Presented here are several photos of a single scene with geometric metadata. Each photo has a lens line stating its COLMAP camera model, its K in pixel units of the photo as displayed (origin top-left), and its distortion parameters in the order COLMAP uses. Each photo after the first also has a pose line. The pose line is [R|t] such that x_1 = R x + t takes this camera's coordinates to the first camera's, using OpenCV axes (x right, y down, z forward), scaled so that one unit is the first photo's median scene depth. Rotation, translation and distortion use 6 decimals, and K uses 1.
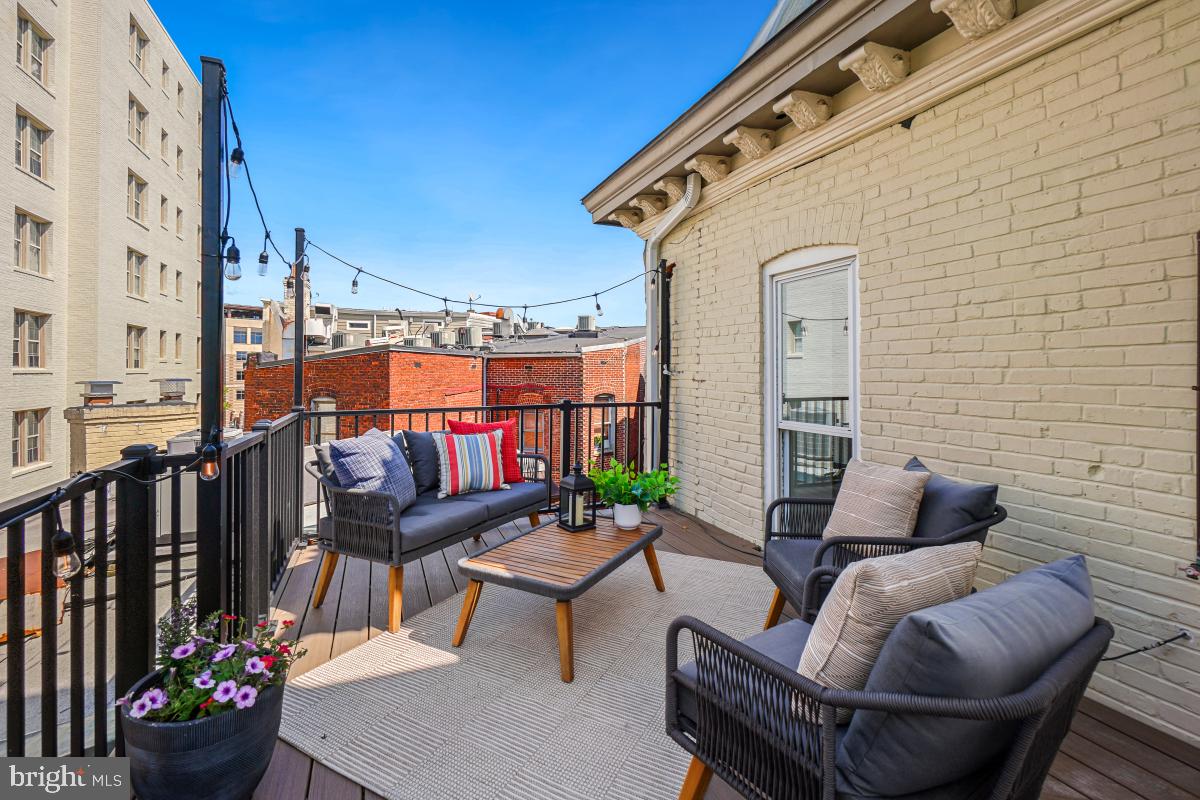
lens RADIAL K [[537.1, 0, 599.6], [0, 537.1, 369.8], [0, 0, 1]] dist [0.000117, 0.000219]
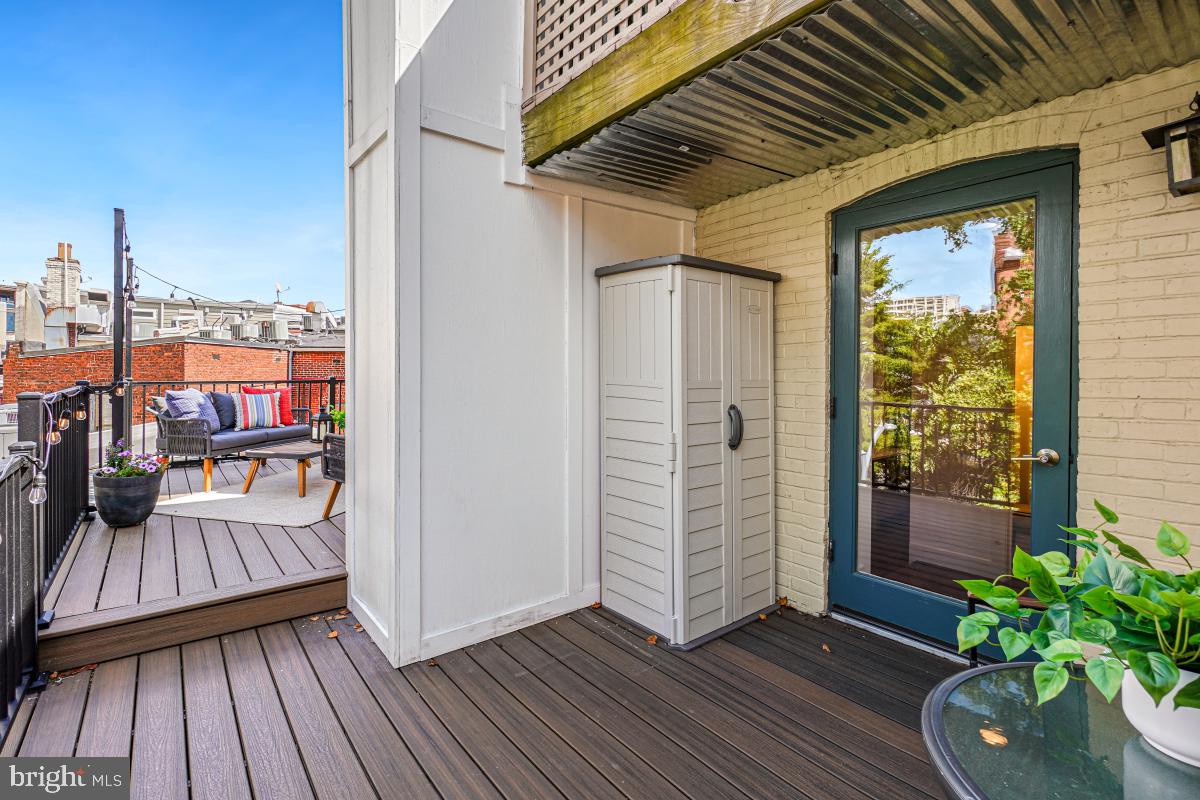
lens RADIAL K [[571.5, 0, 600.4], [0, 571.5, 375.9], [0, 0, 1]] dist [0.001463, 0.000702]
pose [[0.963930, 0.006726, 0.266071, 0.235018], [-0.009771, 0.999901, 0.010120, 0.028785], [-0.265976, -0.012355, 0.963900, -0.742621]]
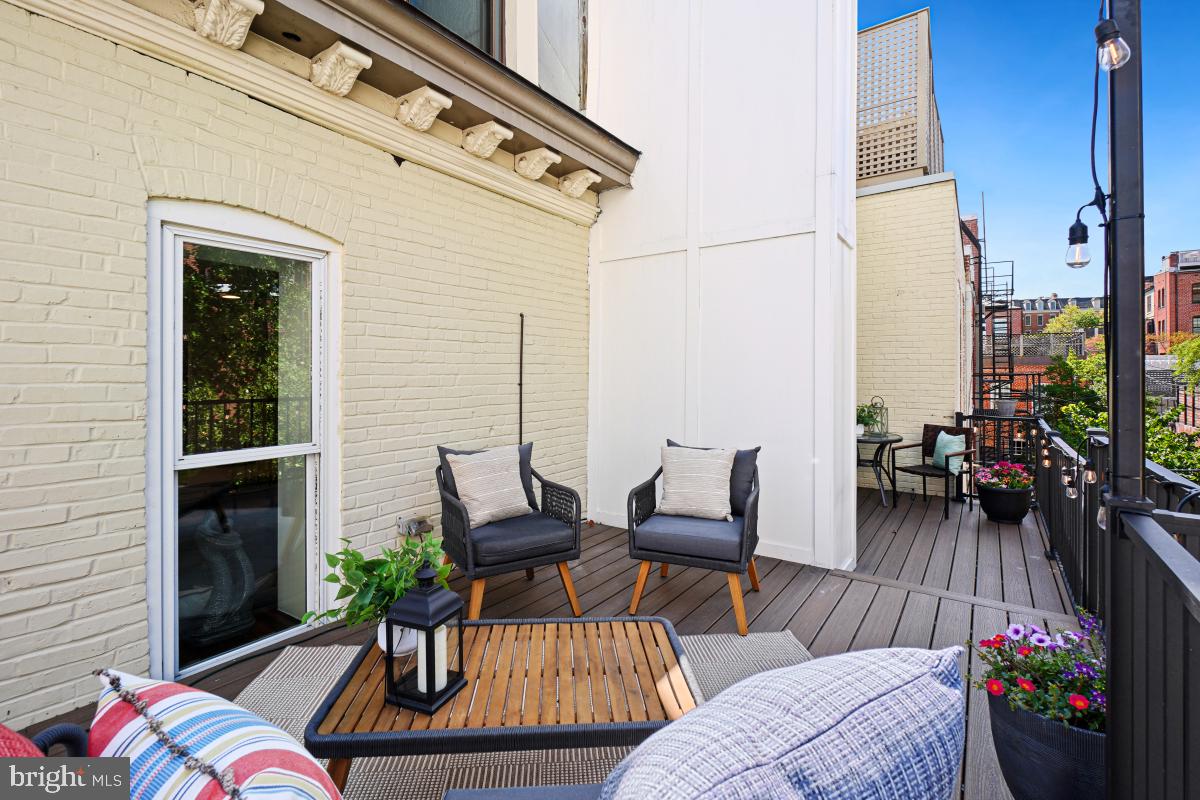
lens RADIAL K [[537.1, 0, 599.6], [0, 537.1, 369.8], [0, 0, 1]] dist [0.000117, 0.000219]
pose [[-0.530633, 0.001040, 0.847601, -0.403916], [-0.004313, 0.999983, -0.003926, -0.007228], [-0.847591, -0.005739, -0.530619, 0.805669]]
